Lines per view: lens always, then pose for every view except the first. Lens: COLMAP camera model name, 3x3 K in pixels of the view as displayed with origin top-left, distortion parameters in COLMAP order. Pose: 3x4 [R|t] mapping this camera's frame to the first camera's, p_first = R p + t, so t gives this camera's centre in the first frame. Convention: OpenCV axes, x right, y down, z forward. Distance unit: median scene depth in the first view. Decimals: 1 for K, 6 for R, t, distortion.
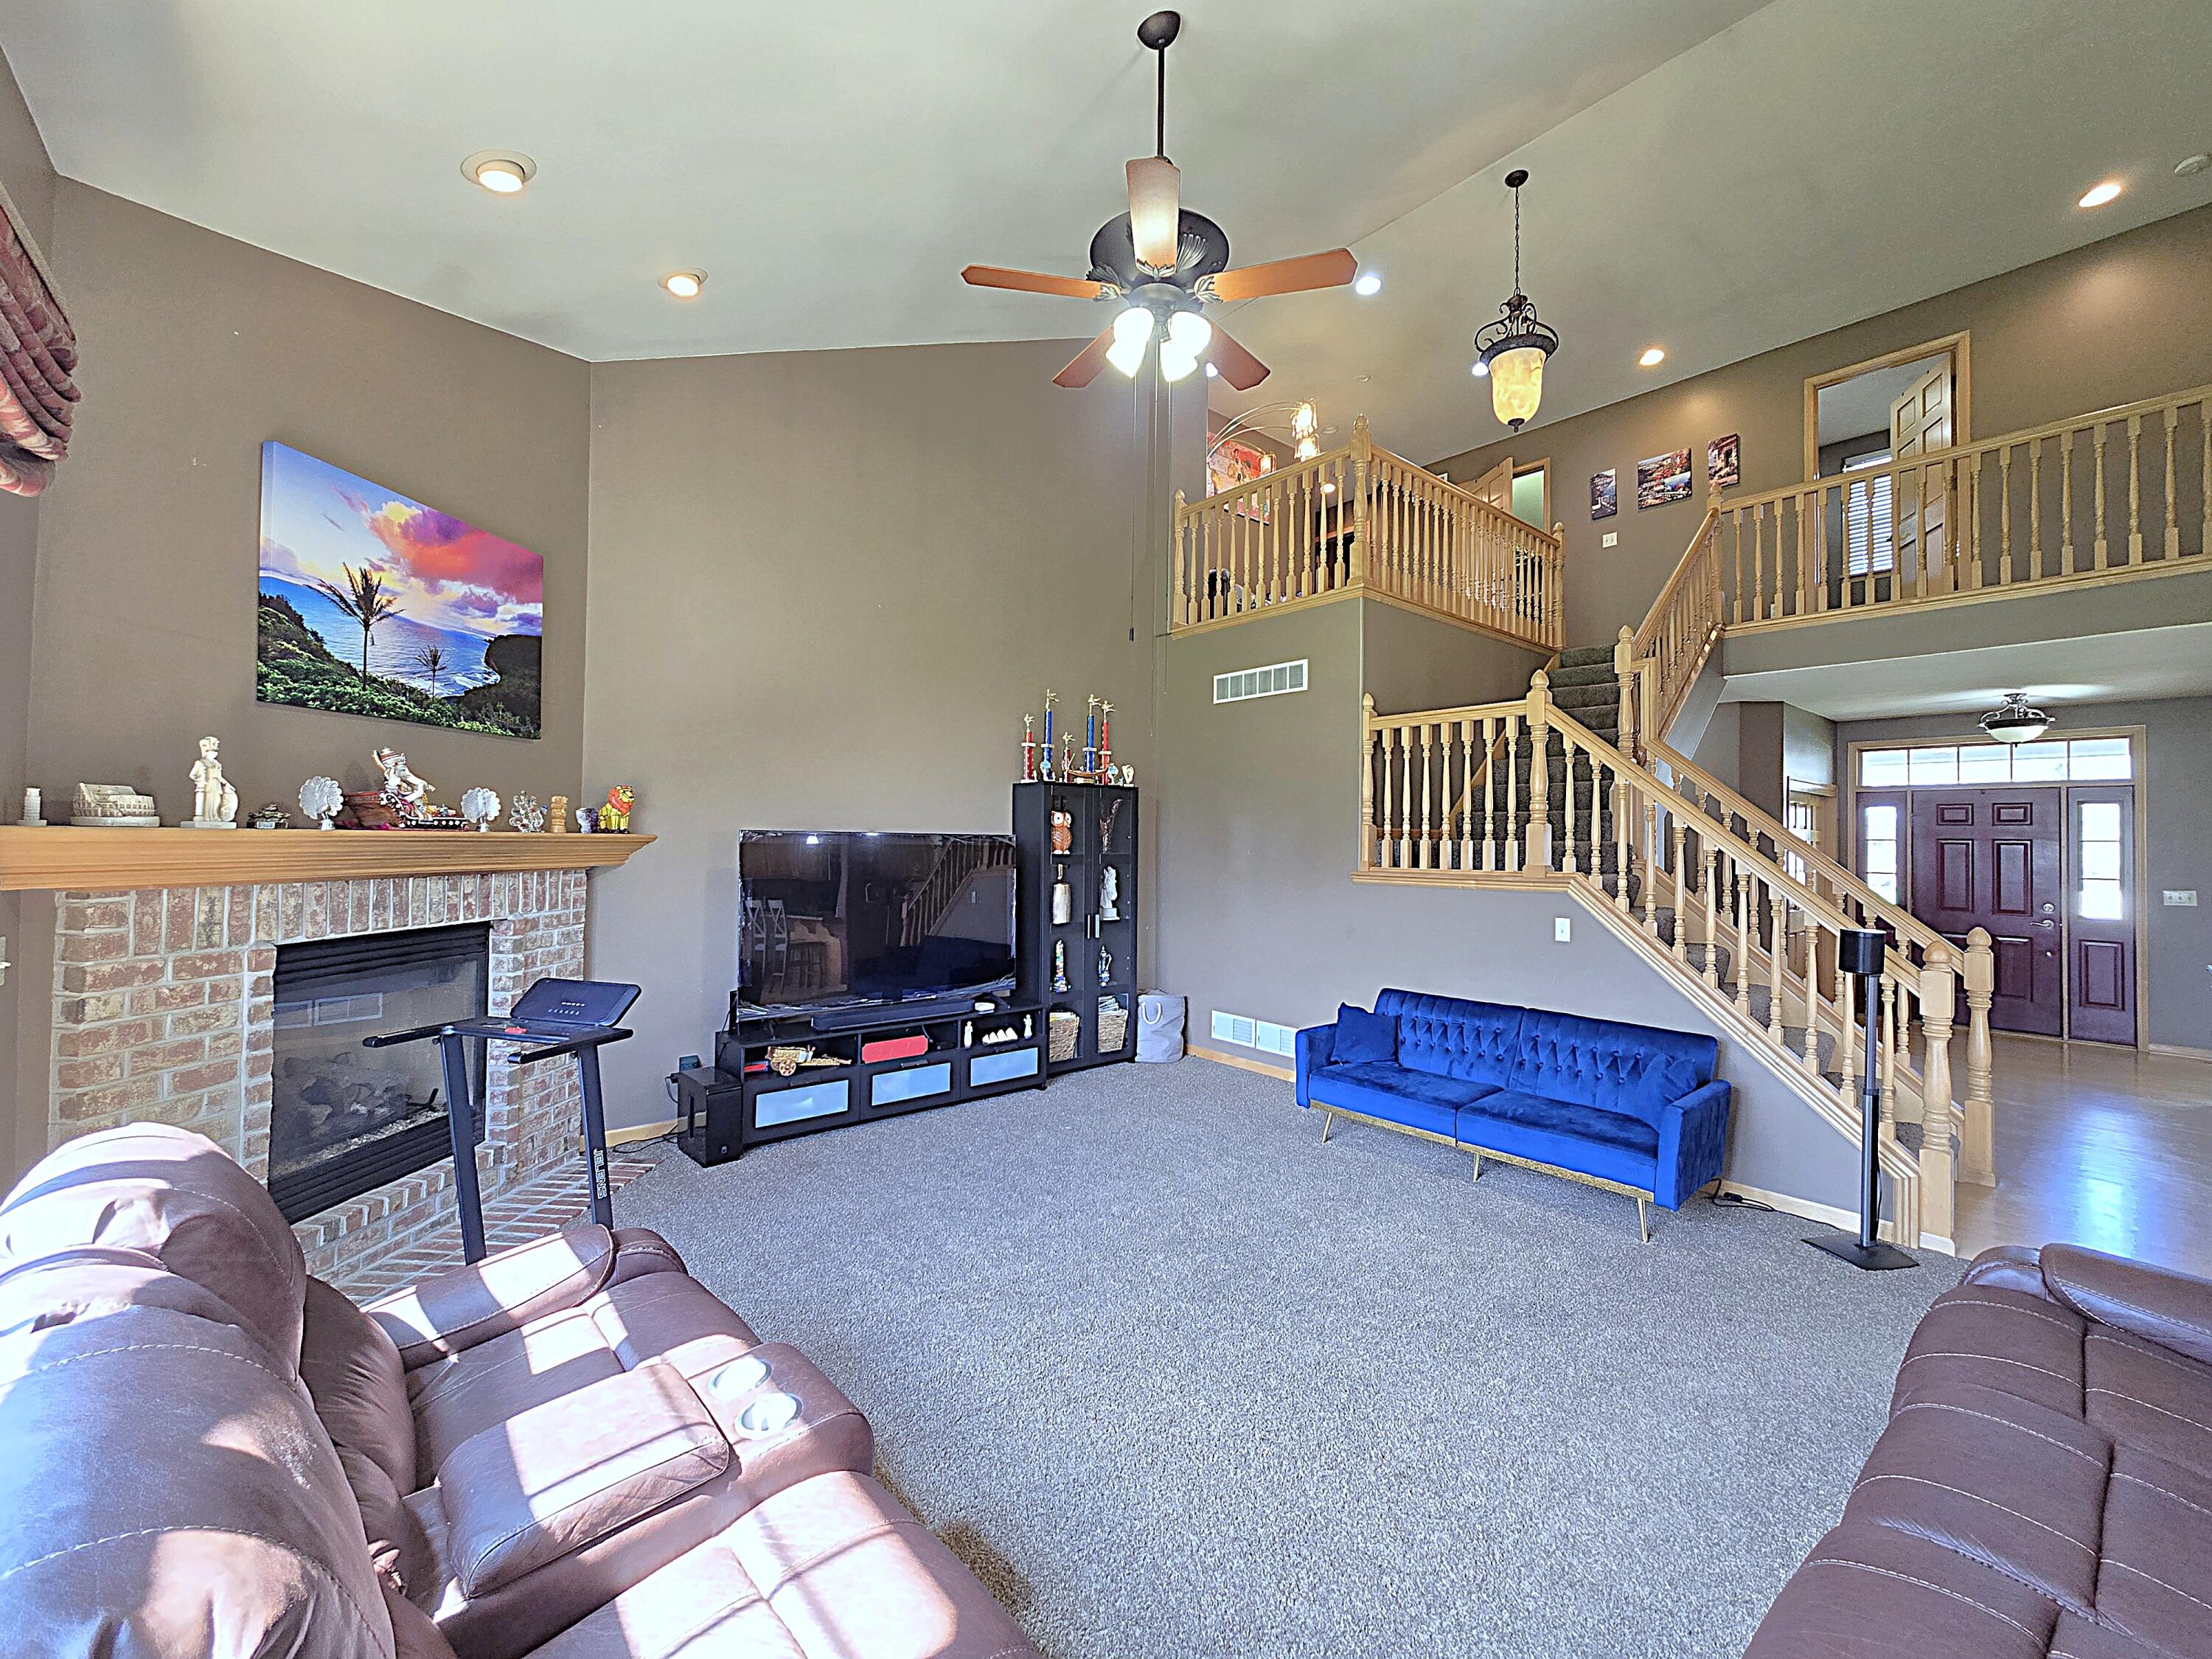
lens RADIAL K [[905.1, 0, 1118.3], [0, 905.1, 822.3], [0, 0, 1]] dist [0.000988, 0.000128]
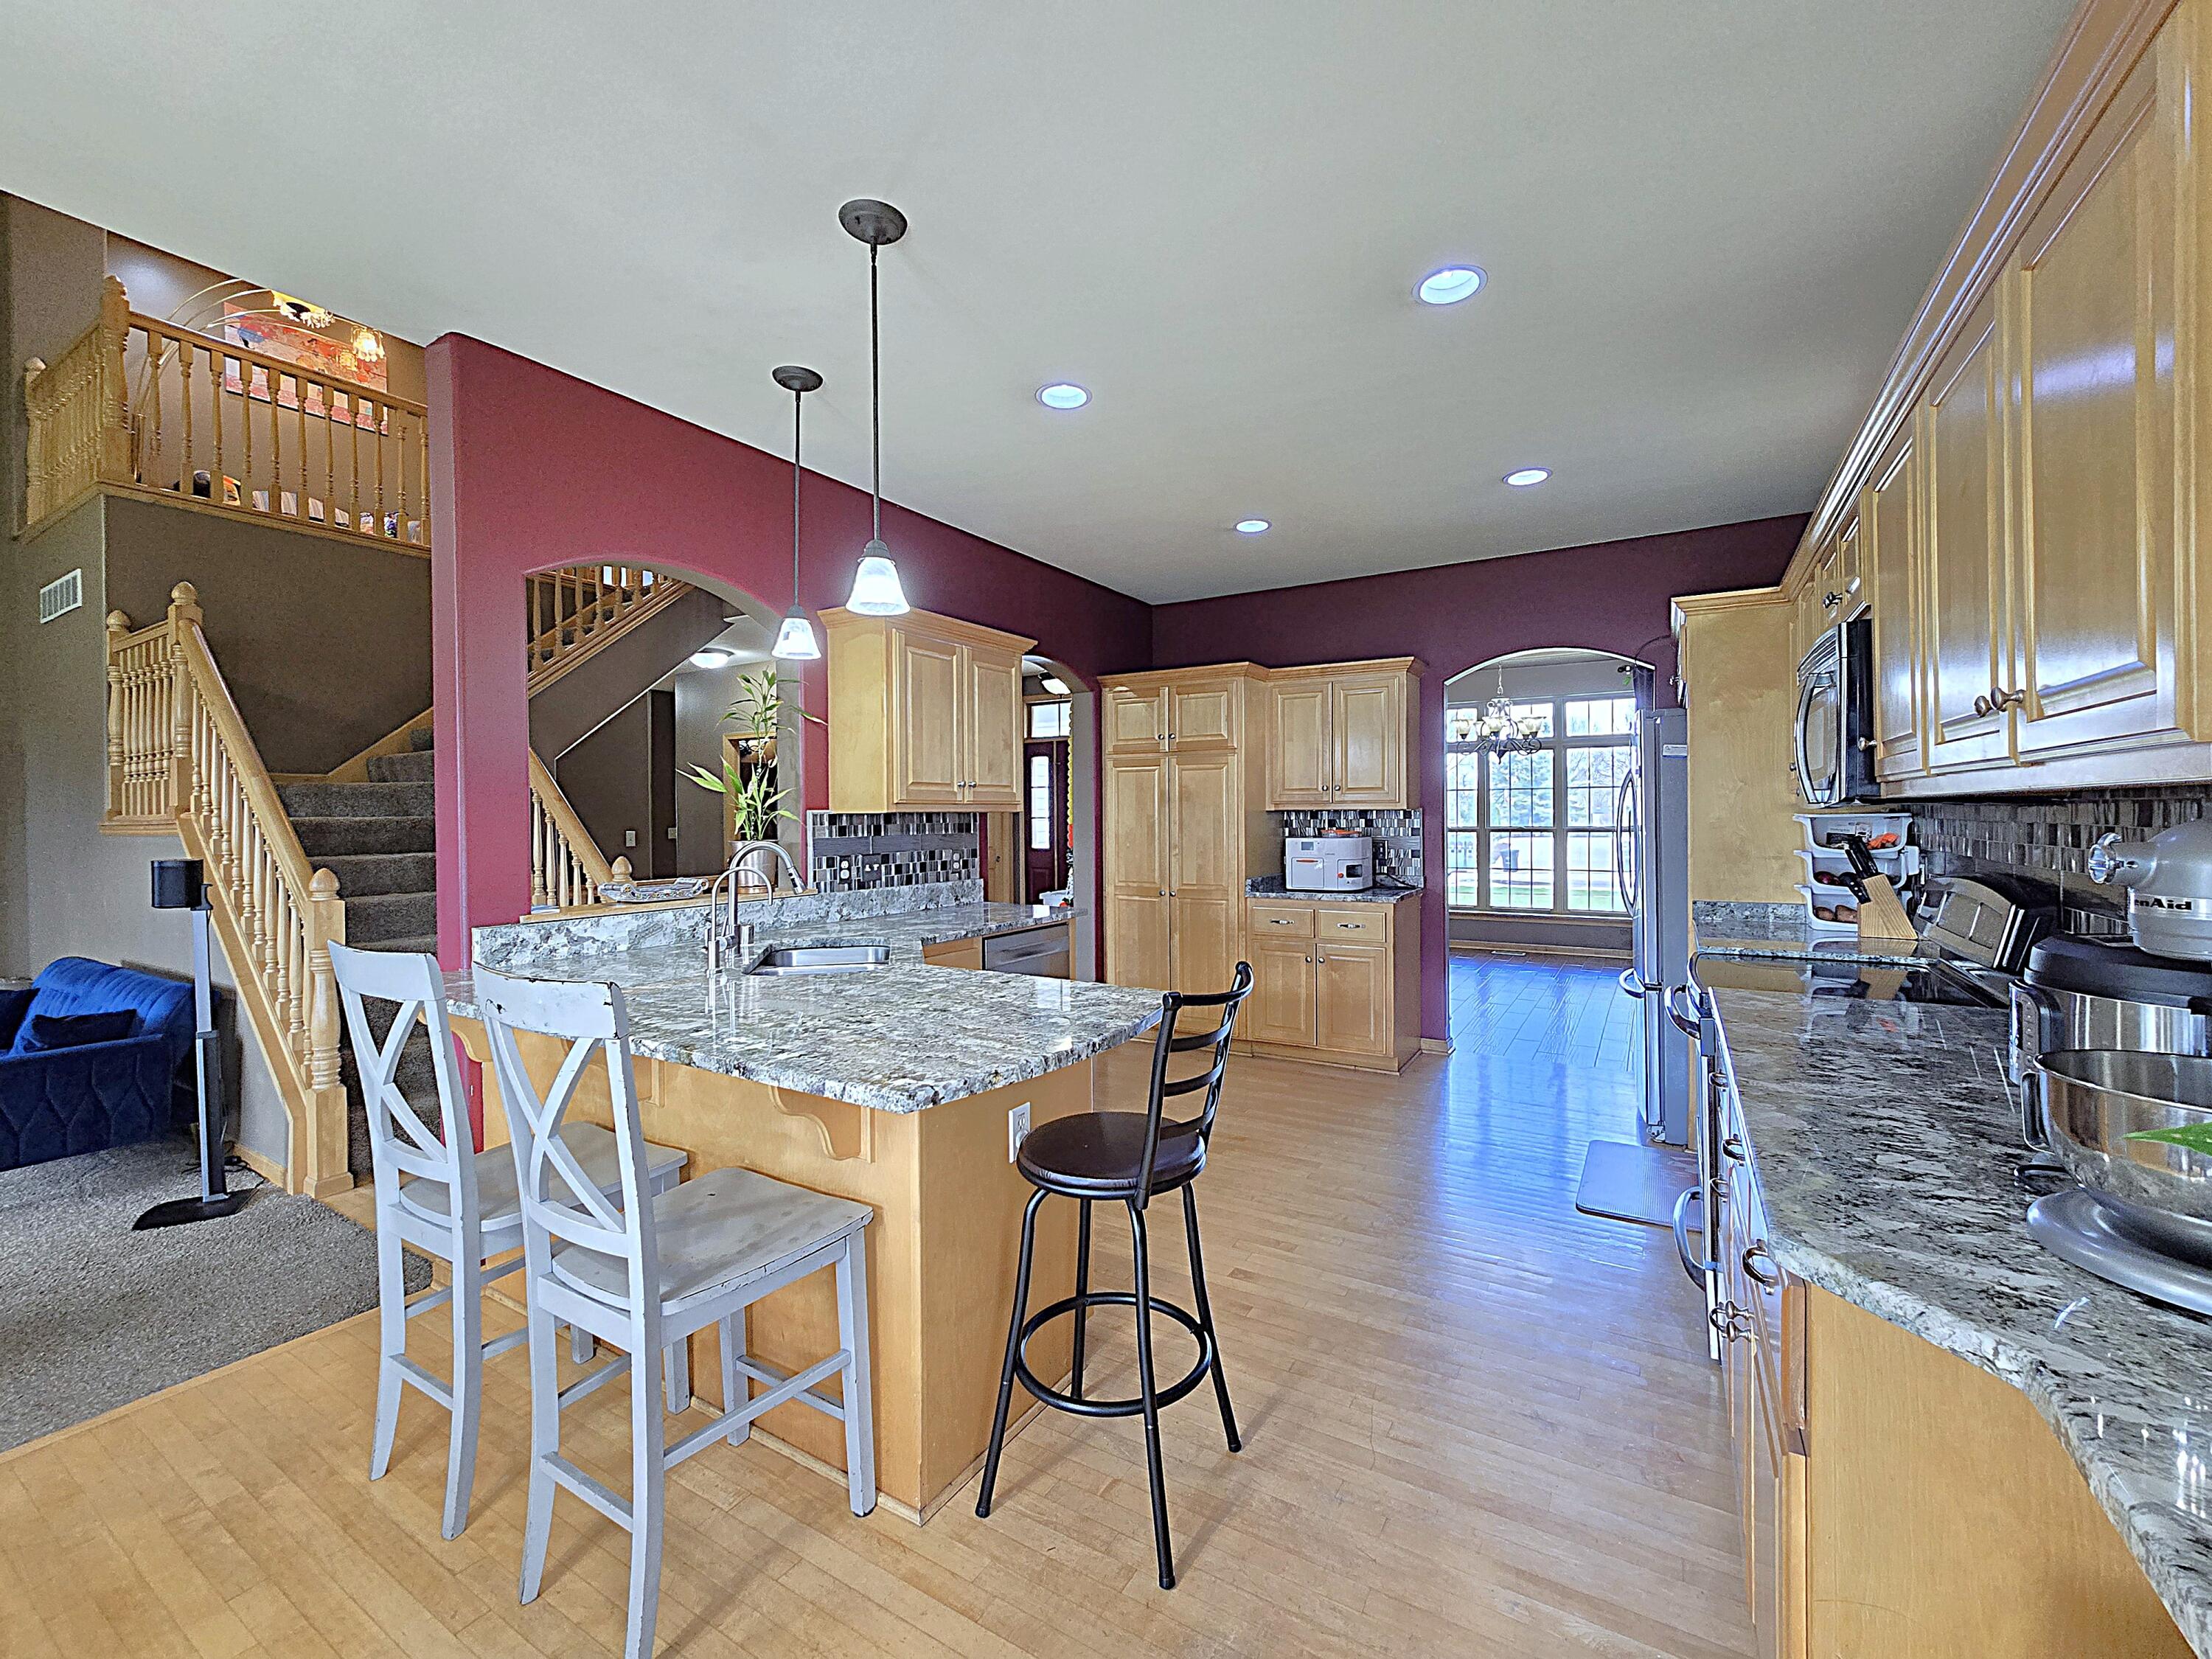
lens RADIAL K [[909.0, 0, 1116.9], [0, 909.0, 821.9], [0, 0, 1]] dist [-0.003608, -0.000125]
pose [[0.950032, -0.024021, 0.311227, 1.044669], [0.014674, 0.999369, 0.032343, 0.047034], [-0.311808, -0.026160, 0.949785, -0.115886]]
